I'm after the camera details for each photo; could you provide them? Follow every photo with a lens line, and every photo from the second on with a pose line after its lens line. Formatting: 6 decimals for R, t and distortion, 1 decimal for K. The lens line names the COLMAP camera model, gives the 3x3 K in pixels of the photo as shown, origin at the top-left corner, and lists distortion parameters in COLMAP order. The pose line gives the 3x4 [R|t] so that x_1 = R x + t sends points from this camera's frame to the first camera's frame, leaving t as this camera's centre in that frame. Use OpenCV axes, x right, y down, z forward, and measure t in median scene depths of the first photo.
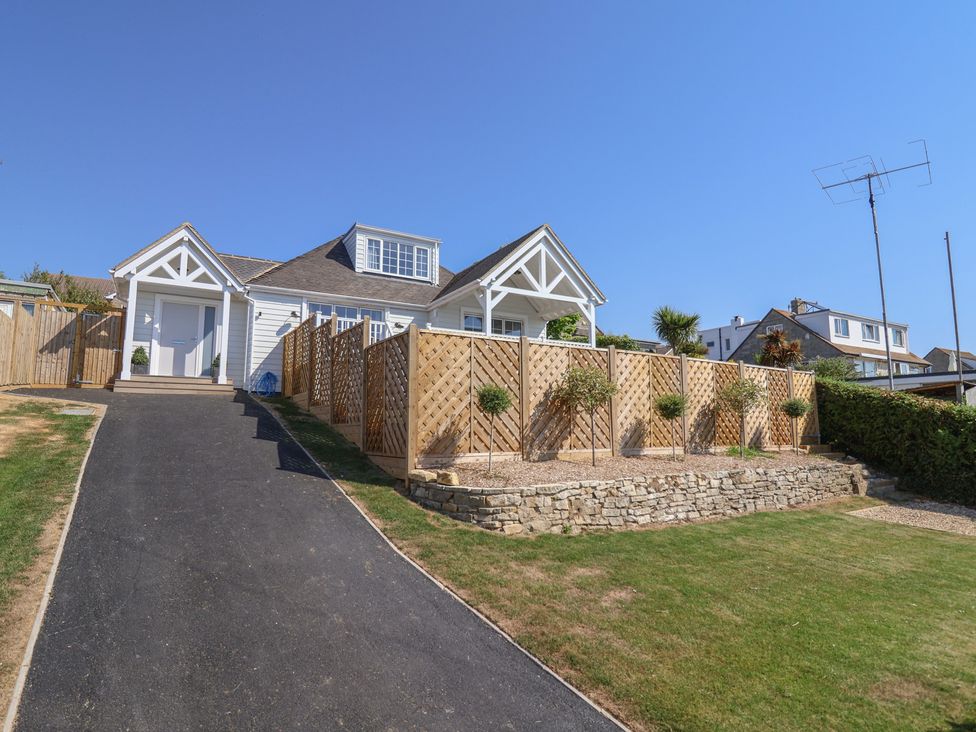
lens RADIAL K [[544.0, 0, 498.7], [0, 544.0, 364.0], [0, 0, 1]] dist [0.000096, -0.010580]
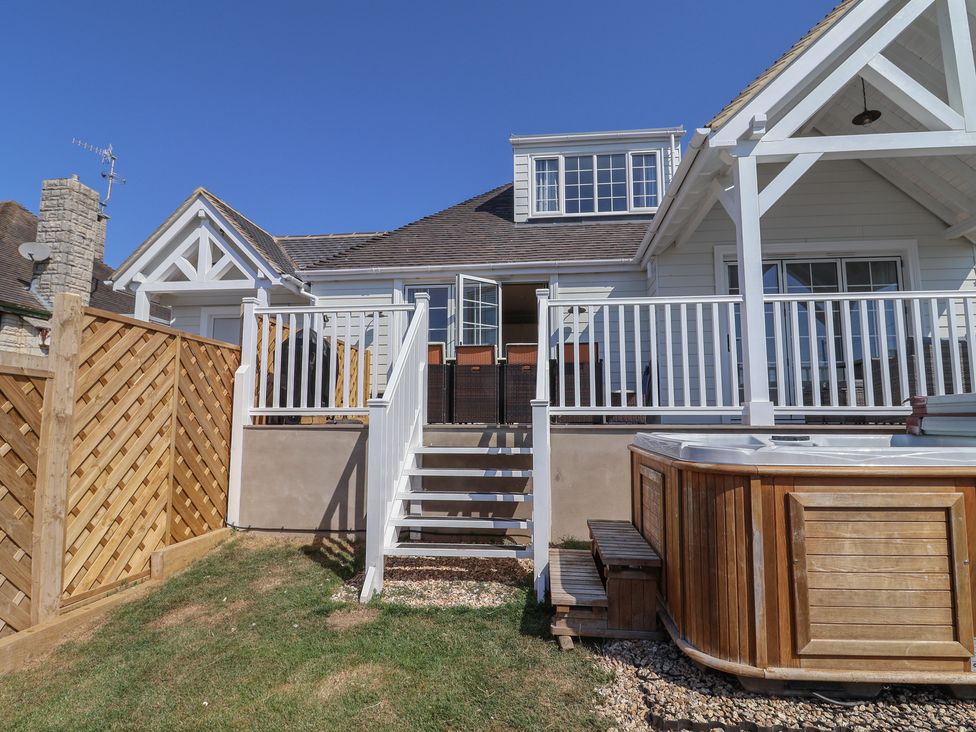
lens RADIAL K [[511.2, 0, 496.3], [0, 511.2, 367.5], [0, 0, 1]] dist [0.002839, -0.013144]
pose [[0.791971, -0.058607, -0.607740, 0.033248], [0.073237, 0.997314, -0.000738, -0.021184], [0.606151, -0.043925, 0.794136, 0.558418]]
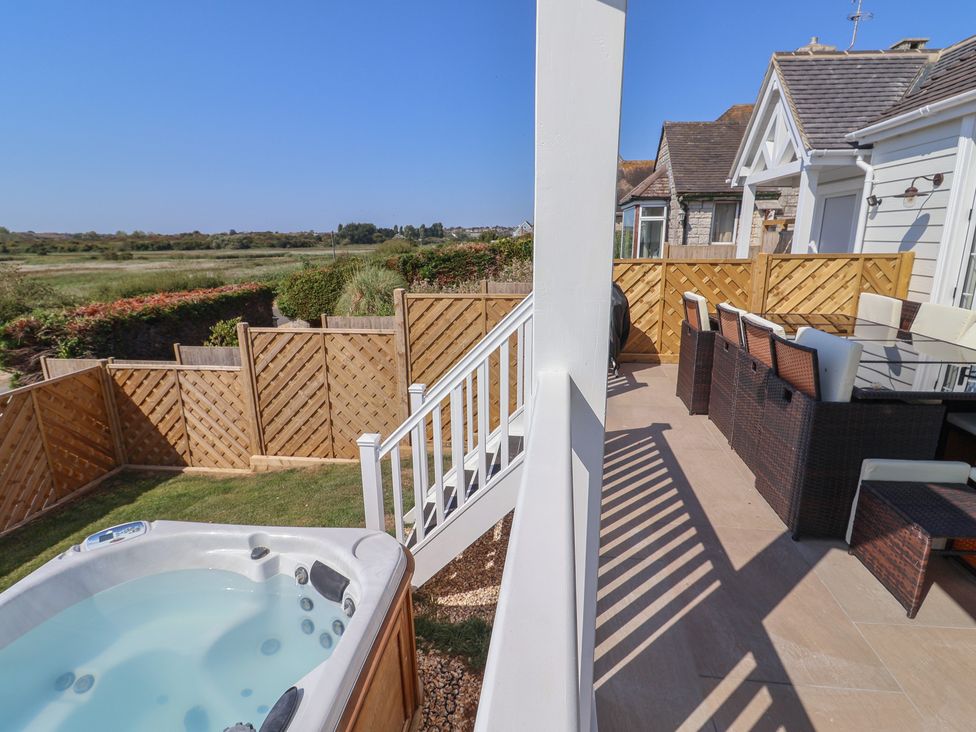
lens RADIAL K [[511.2, 0, 496.3], [0, 511.2, 367.5], [0, 0, 1]] dist [0.002839, -0.013144]
pose [[-0.614077, 0.203148, -0.762654, 0.033490], [0.110375, 0.978915, 0.171882, -0.056147], [0.781490, 0.021371, -0.623551, 0.848507]]
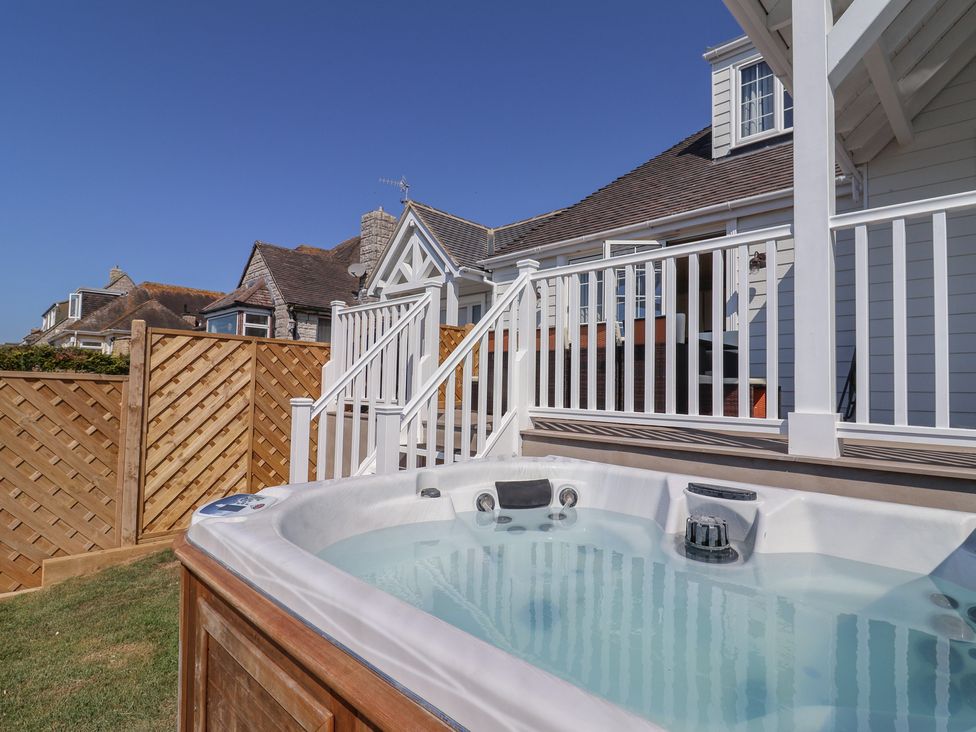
lens RADIAL K [[511.2, 0, 496.3], [0, 511.2, 367.5], [0, 0, 1]] dist [0.002839, -0.013144]
pose [[0.249864, -0.030485, -0.967801, 0.089999], [0.100921, 0.994880, -0.005283, -0.016164], [0.963007, -0.096351, 0.251661, 0.702583]]
